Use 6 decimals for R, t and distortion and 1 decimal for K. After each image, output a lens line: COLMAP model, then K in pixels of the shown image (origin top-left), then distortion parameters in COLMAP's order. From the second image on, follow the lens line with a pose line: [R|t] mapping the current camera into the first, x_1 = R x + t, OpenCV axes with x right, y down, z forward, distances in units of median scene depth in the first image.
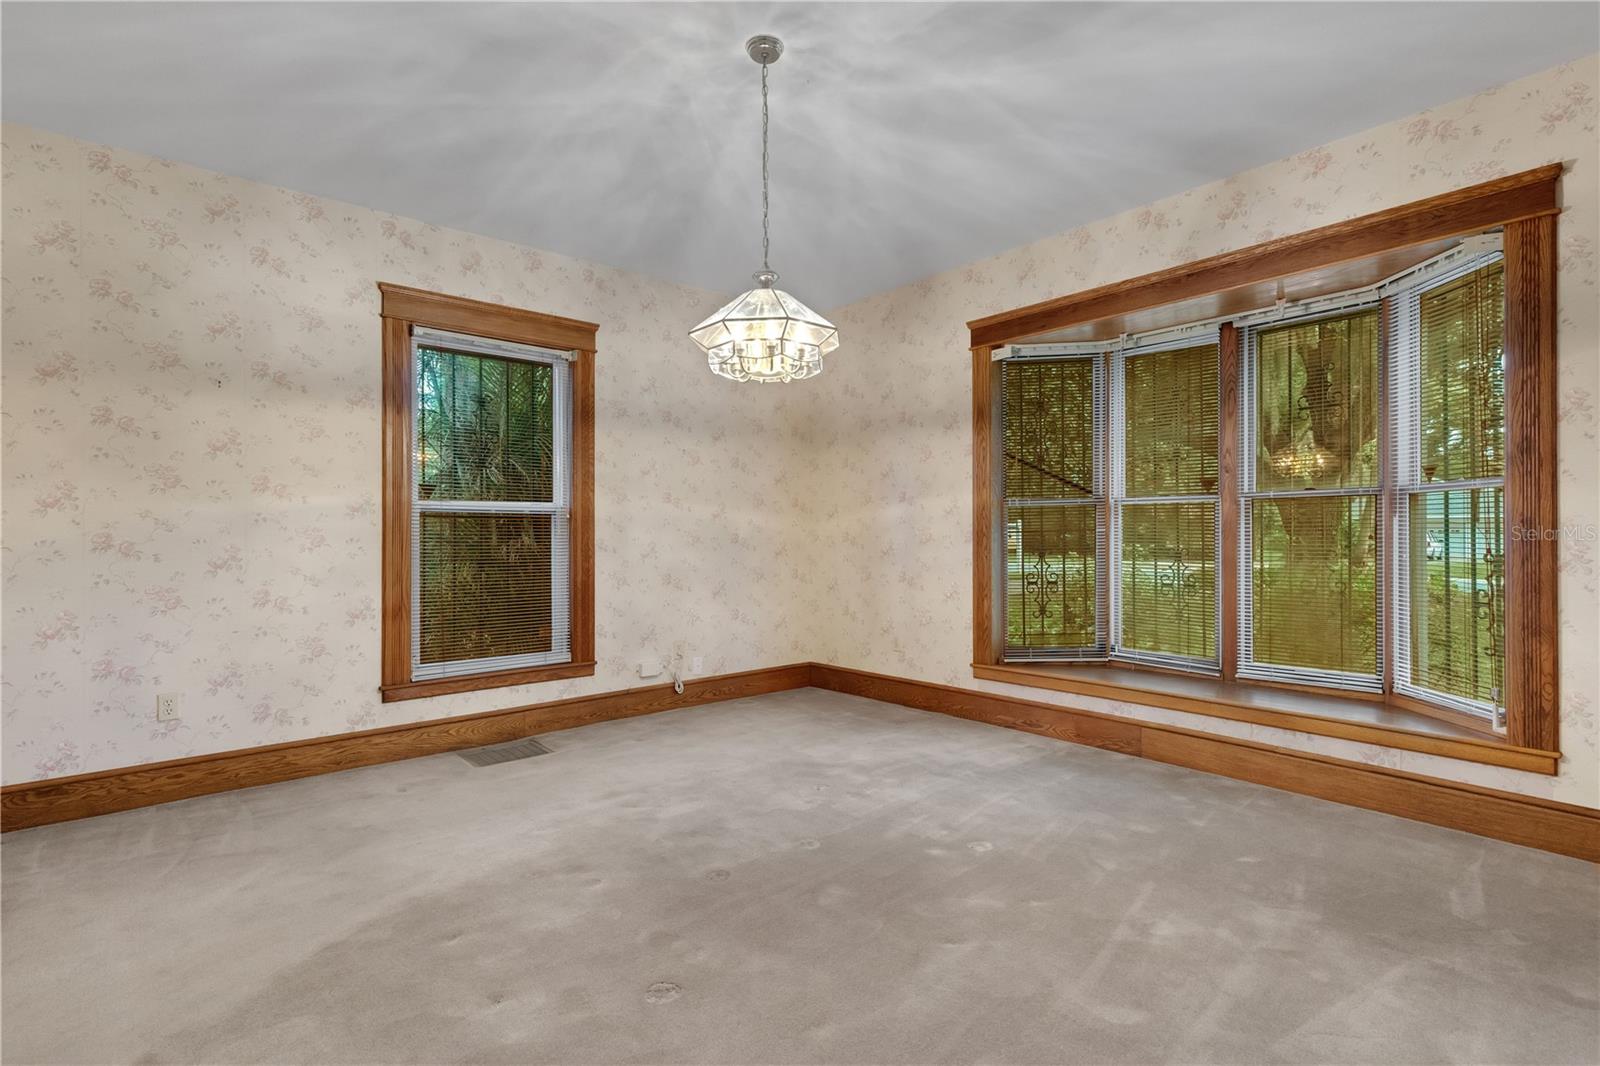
lens RADIAL K [[742.7, 0, 802.9], [0, 742.7, 535.1], [0, 0, 1]] dist [0.011734, -0.001726]
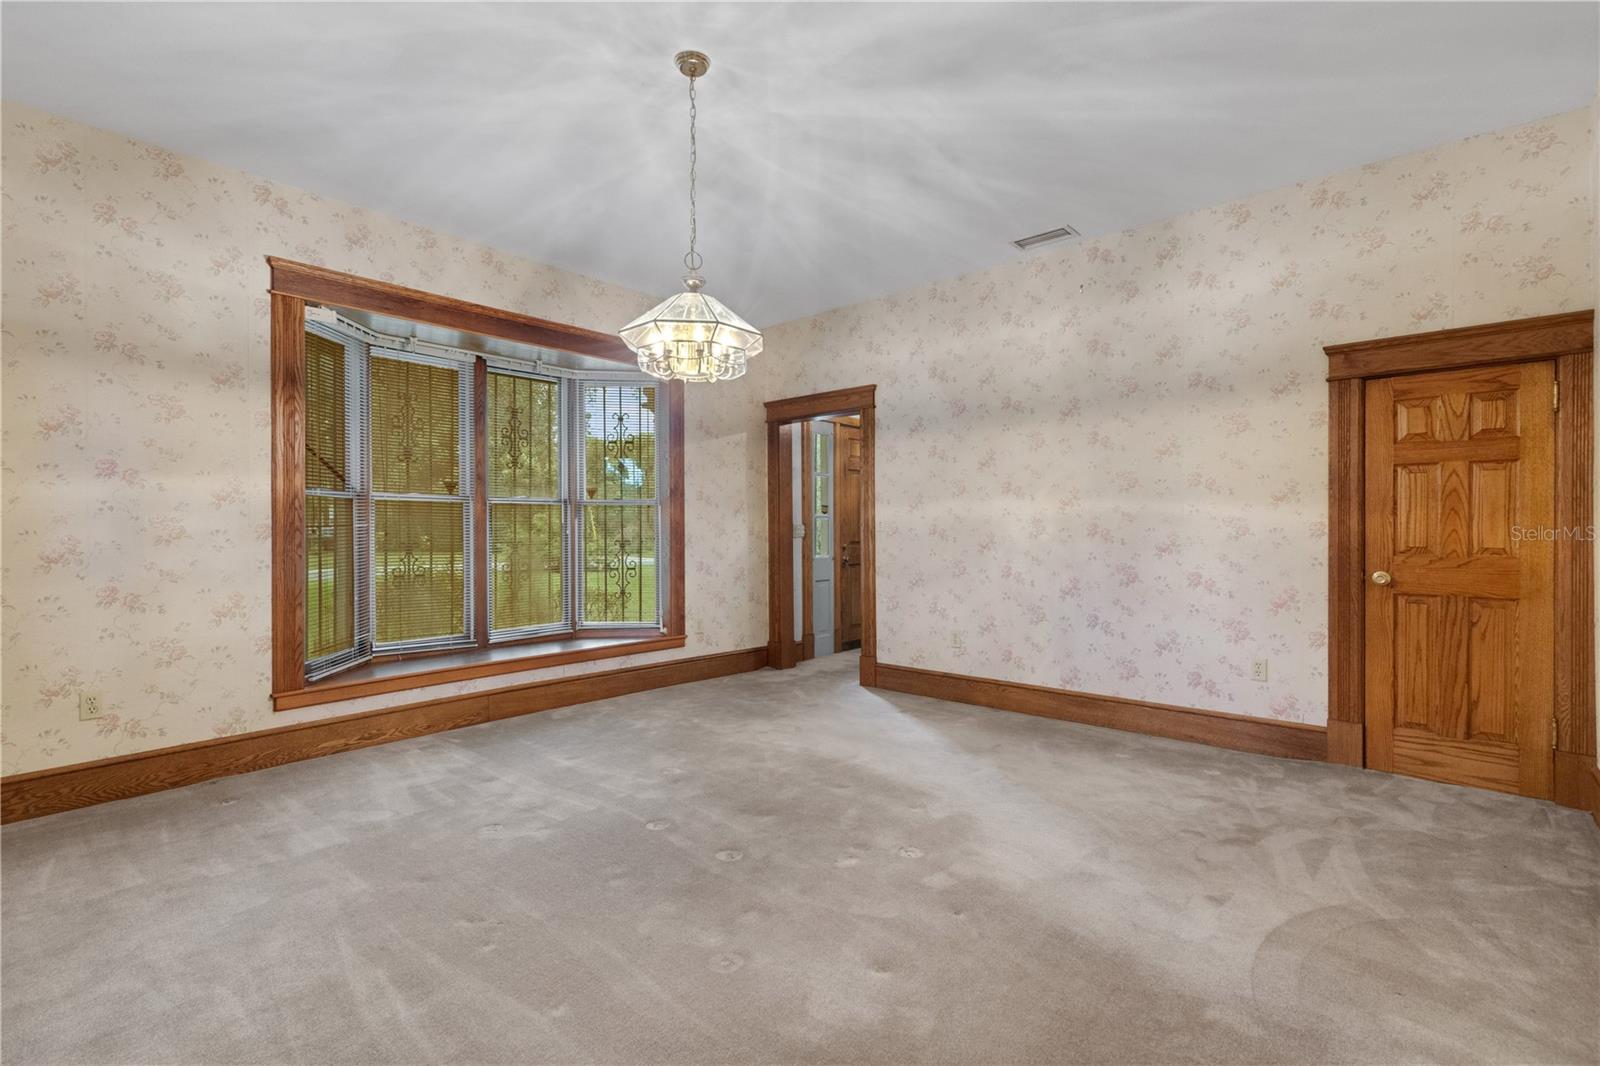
lens RADIAL K [[742.7, 0, 789.5], [0, 742.7, 533.2], [0, 0, 1]] dist [0.011734, -0.001726]
pose [[-0.125060, -0.003149, 0.992144, -0.701469], [-0.001085, 0.999995, 0.003037, 0.000432], [-0.992149, -0.000697, -0.125063, 0.632366]]
